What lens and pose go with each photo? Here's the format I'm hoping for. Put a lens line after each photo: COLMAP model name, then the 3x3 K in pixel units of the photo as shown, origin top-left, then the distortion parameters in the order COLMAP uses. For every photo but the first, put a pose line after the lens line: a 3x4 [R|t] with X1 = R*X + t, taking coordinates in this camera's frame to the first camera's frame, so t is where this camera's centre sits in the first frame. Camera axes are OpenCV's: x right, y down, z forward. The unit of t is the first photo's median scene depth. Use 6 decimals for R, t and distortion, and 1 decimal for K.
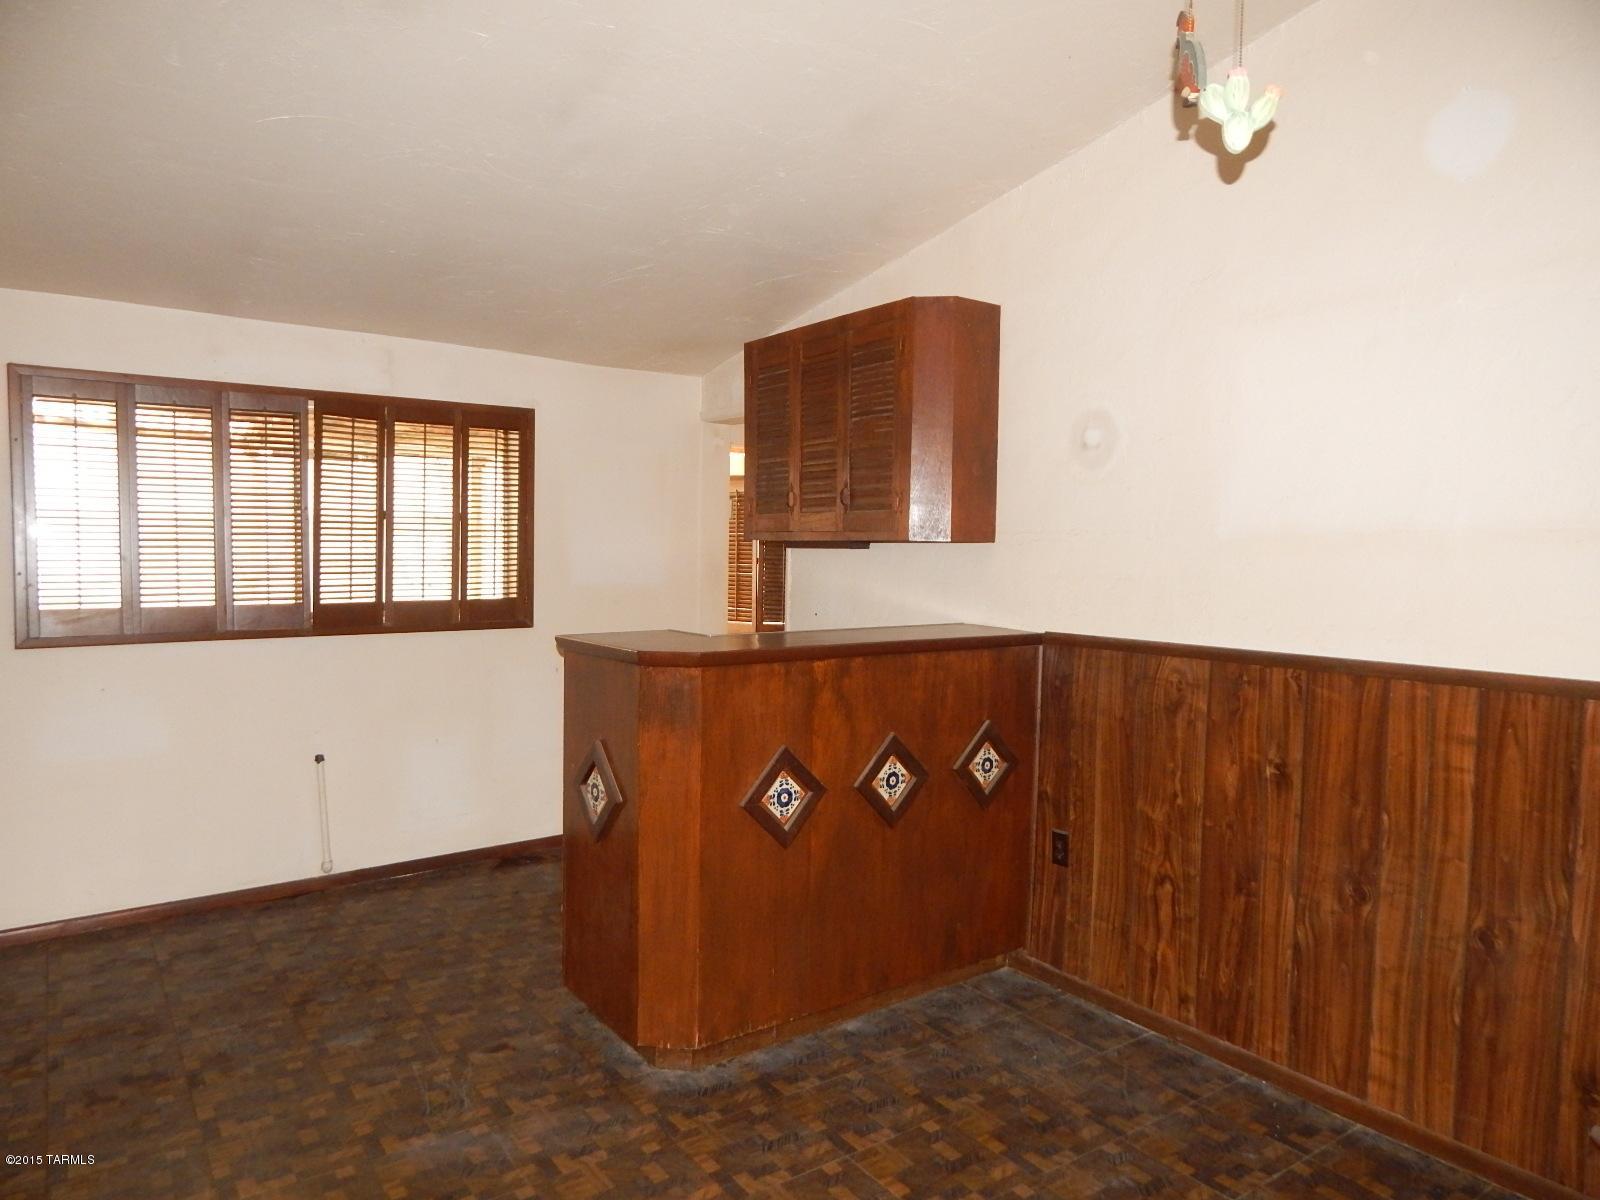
lens RADIAL K [[1047.6, 0, 793.6], [0, 1047.6, 593.5], [0, 0, 1]] dist [0.006271, -0.002126]
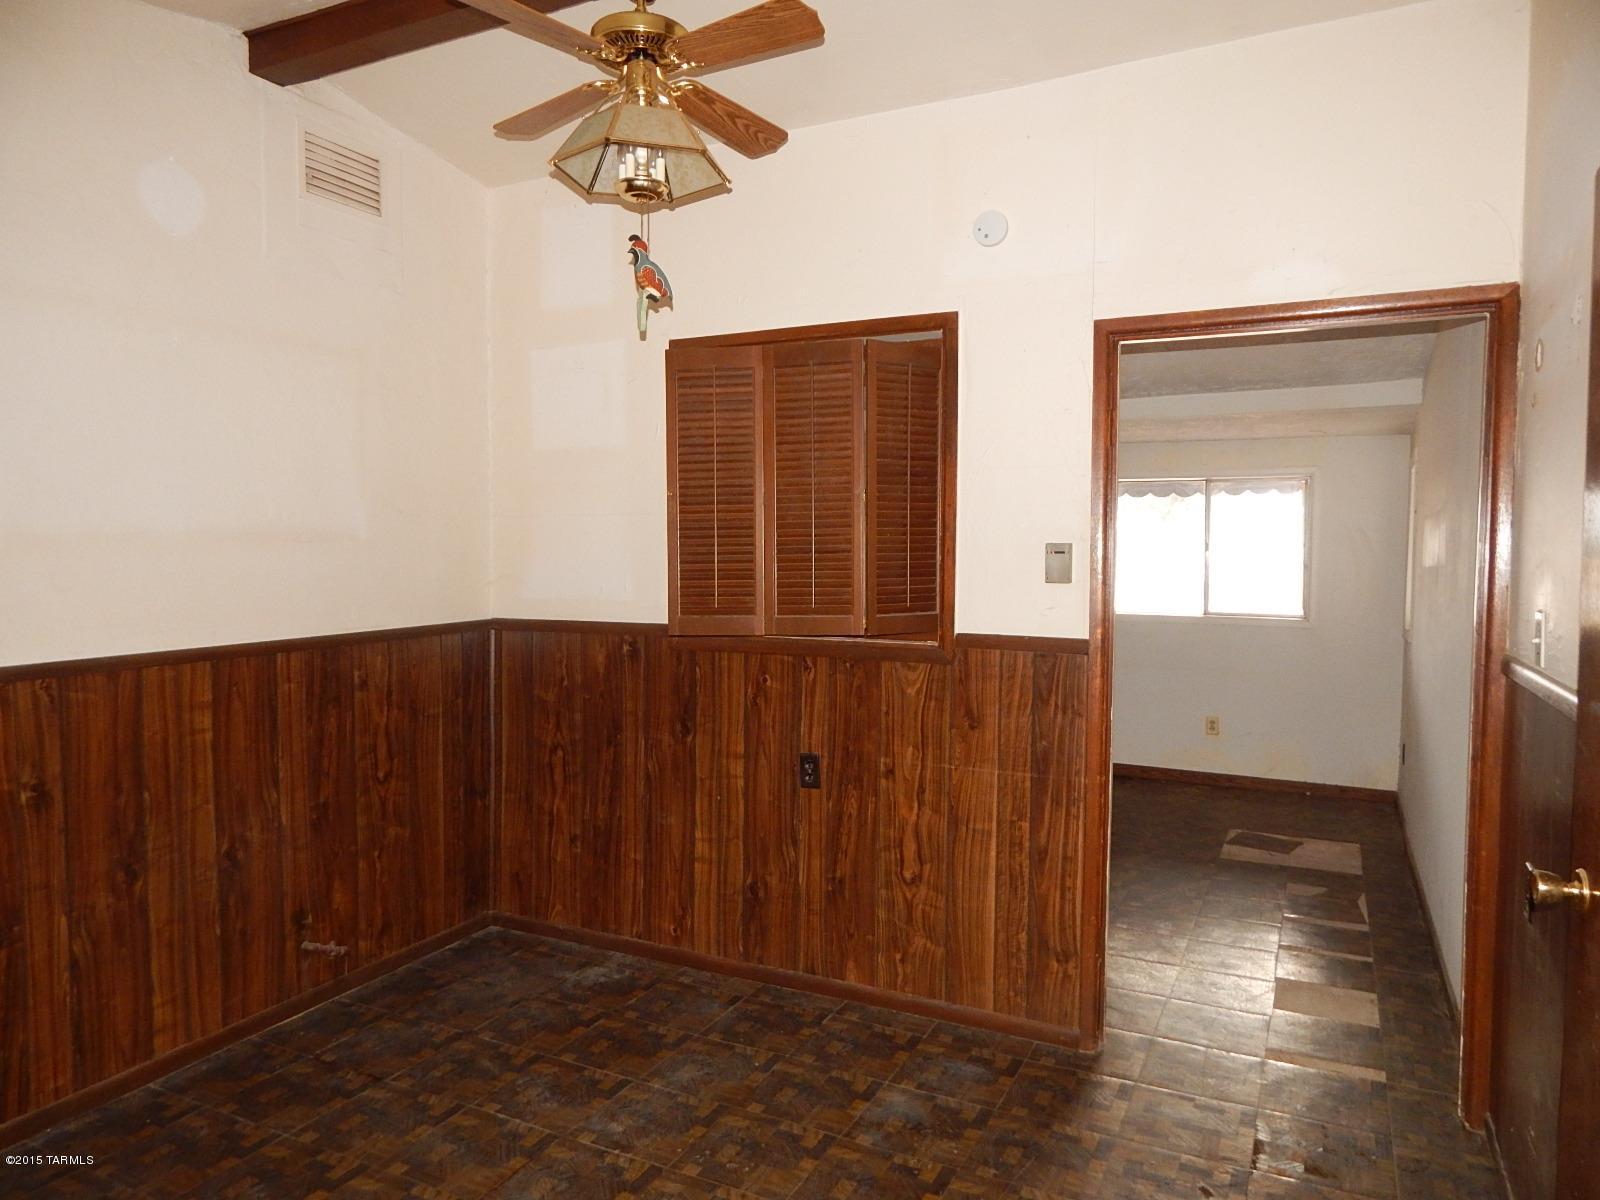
lens RADIAL K [[1047.6, 0, 796.3], [0, 1047.6, 605.8], [0, 0, 1]] dist [0.006271, -0.002126]
pose [[-0.456909, -0.058855, 0.887564, -0.707172], [0.044026, 0.995089, 0.088649, -0.050185], [-0.888423, 0.079581, -0.452074, 0.877023]]
